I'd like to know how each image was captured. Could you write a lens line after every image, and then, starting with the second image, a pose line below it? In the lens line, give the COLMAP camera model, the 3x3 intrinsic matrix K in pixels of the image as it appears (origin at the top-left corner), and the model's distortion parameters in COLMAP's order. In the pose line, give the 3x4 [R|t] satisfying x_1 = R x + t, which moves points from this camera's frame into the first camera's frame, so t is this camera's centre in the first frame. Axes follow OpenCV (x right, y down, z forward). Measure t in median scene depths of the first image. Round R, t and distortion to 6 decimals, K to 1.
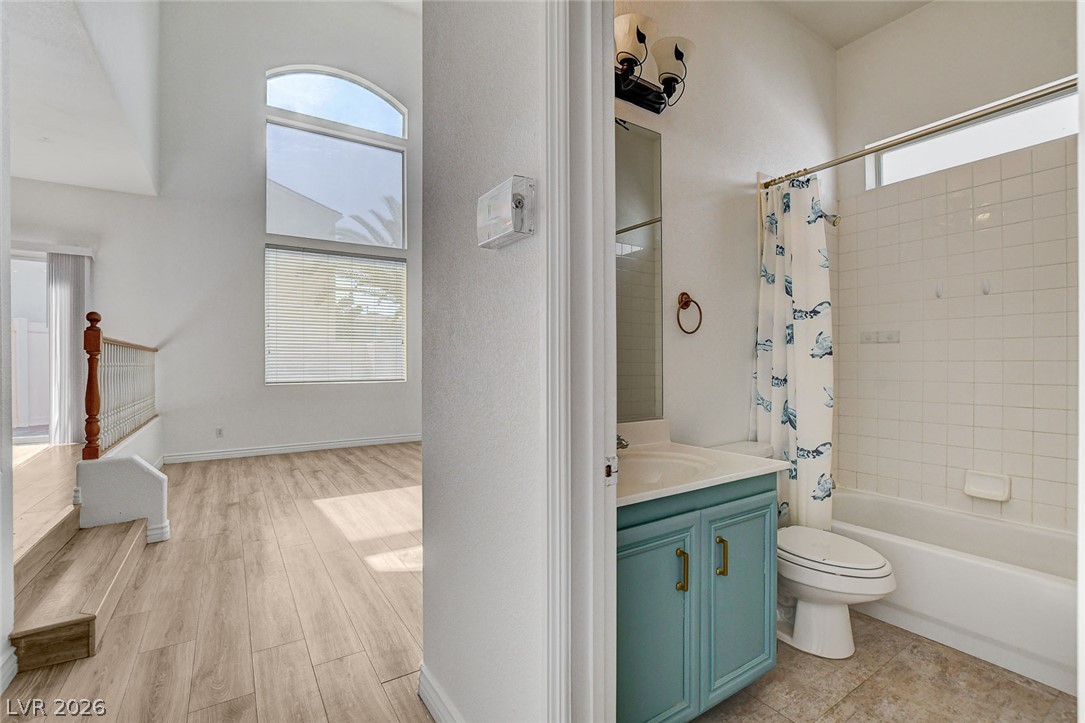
lens RADIAL K [[491.6, 0, 543.7], [0, 491.6, 360.7], [0, 0, 1]] dist [-0.021590, 0.001152]
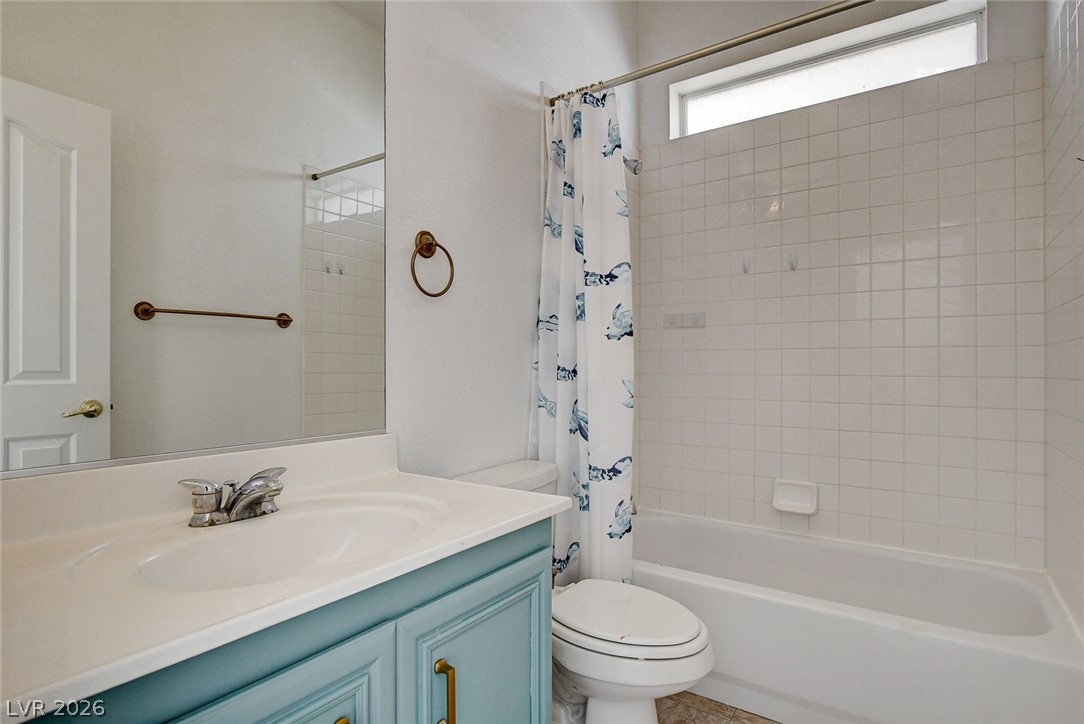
lens RADIAL K [[549.9, 0, 552.6], [0, 549.9, 356.6], [0, 0, 1]] dist [-0.016873, -0.000943]
pose [[0.925375, 0.008959, 0.378948, 0.162891], [-0.003015, 0.999863, -0.016275, 0.031263], [-0.379042, 0.013918, 0.925275, 0.273947]]
